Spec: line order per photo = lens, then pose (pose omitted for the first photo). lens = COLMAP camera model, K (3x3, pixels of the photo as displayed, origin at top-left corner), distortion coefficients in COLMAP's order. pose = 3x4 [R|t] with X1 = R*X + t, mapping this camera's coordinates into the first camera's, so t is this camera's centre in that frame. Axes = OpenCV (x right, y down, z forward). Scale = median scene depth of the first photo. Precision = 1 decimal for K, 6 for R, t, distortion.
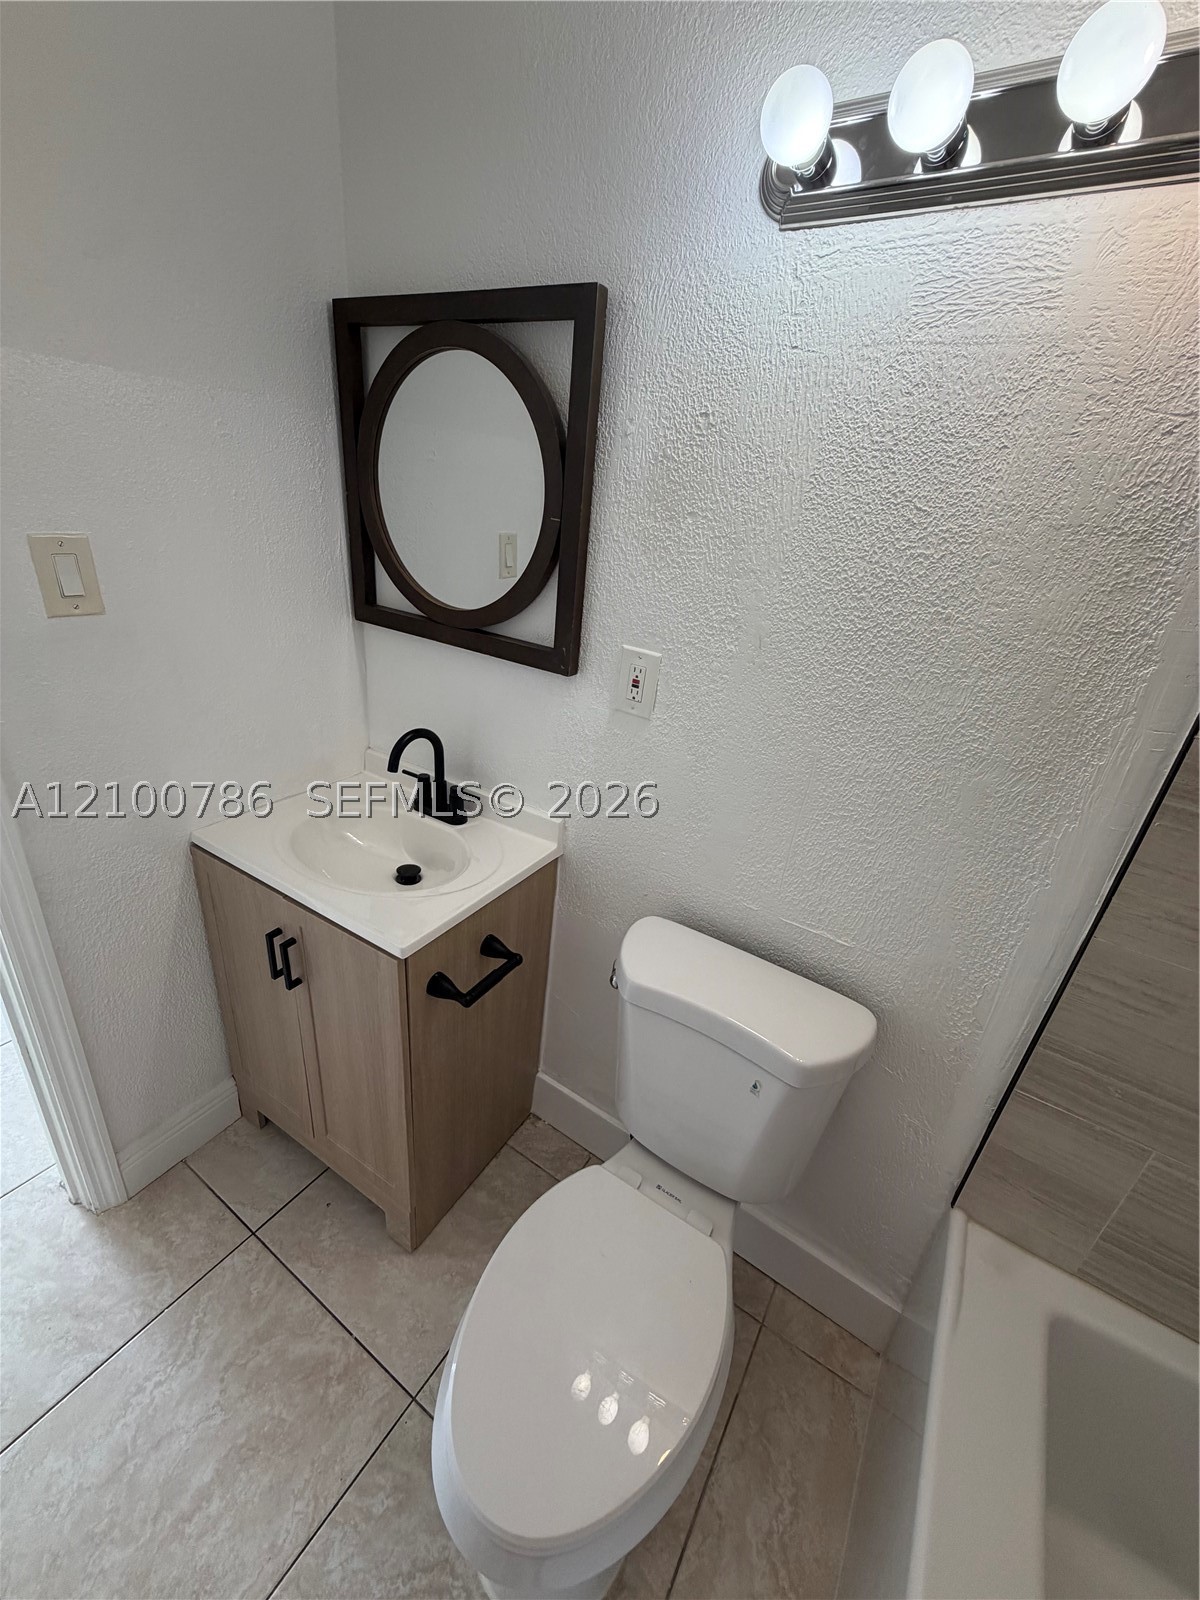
lens RADIAL K [[646.8, 0, 598.9], [0, 646.8, 801.0], [0, 0, 1]] dist [-0.001418, -0.000033]
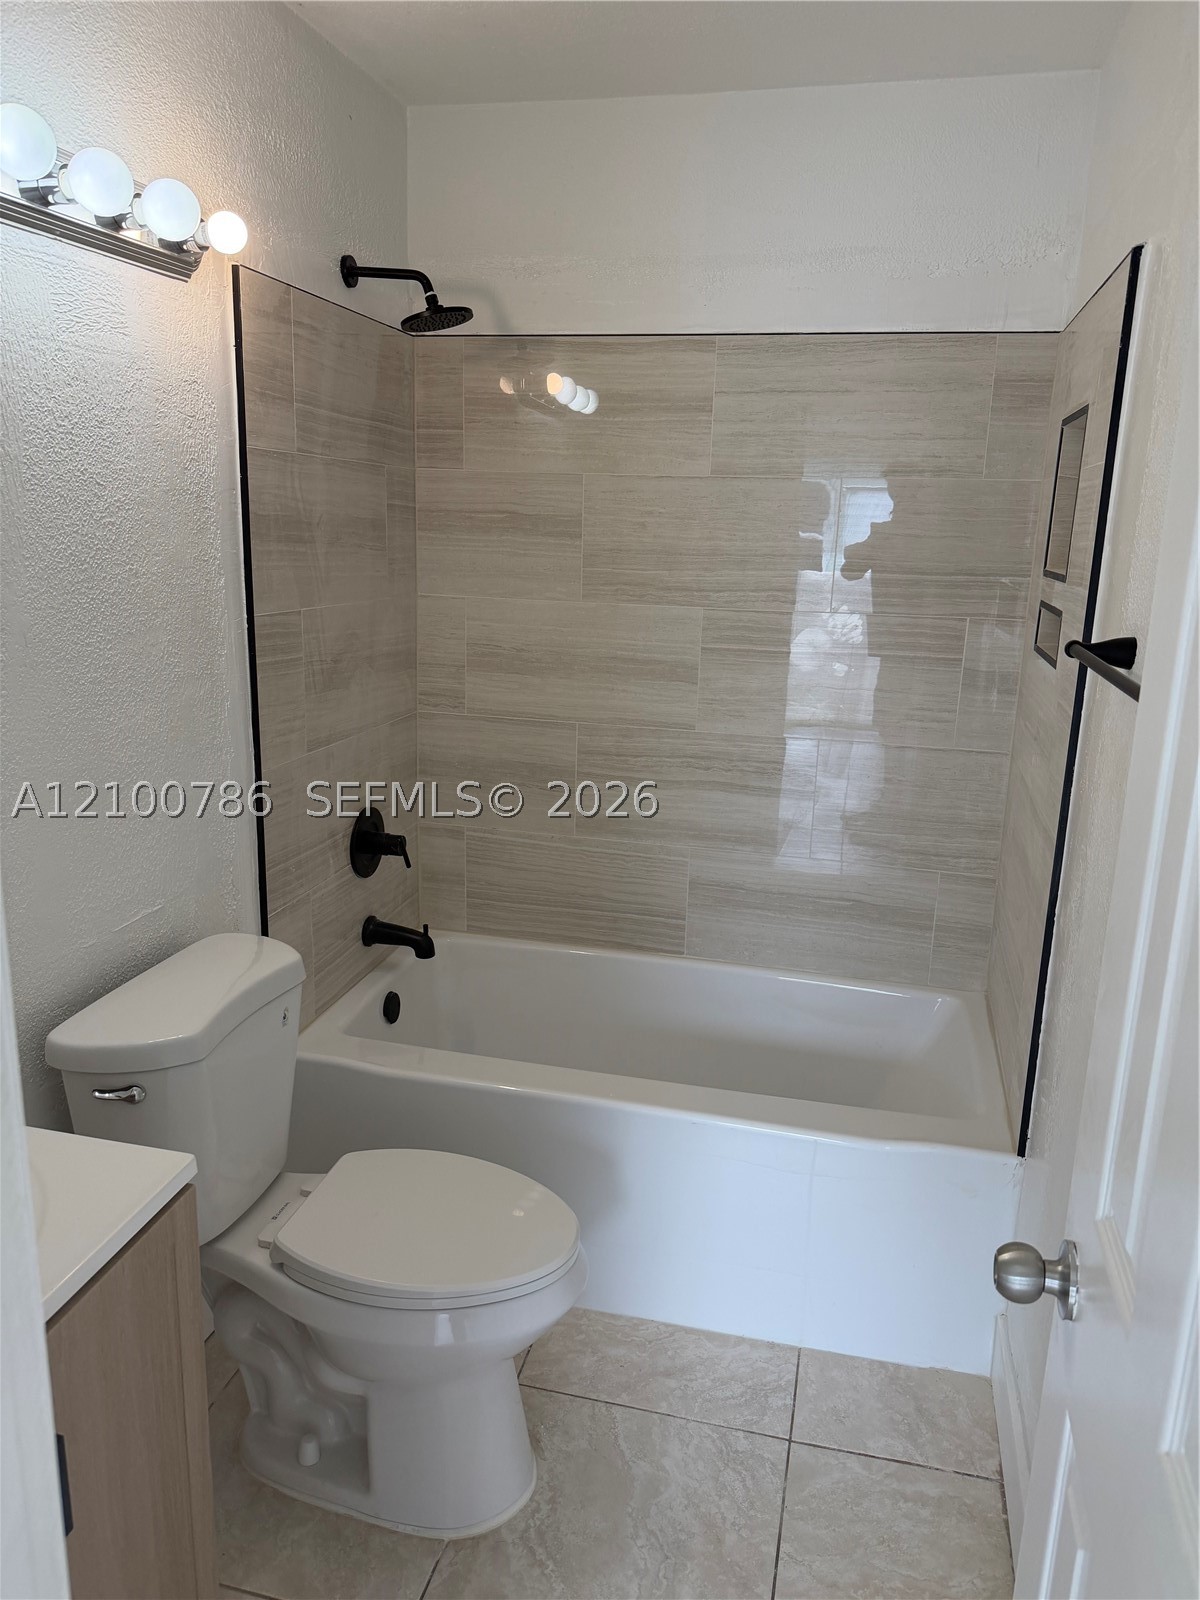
lens RADIAL K [[1134.5, 0, 600.7], [0, 1134.5, 797.7], [0, 0, 1]] dist [0.008693, -0.002869]
pose [[-0.306726, -0.332609, 0.891790, -1.552099], [0.338458, 0.837598, 0.428808, -0.507707], [-0.889587, 0.433361, -0.144339, 0.700801]]
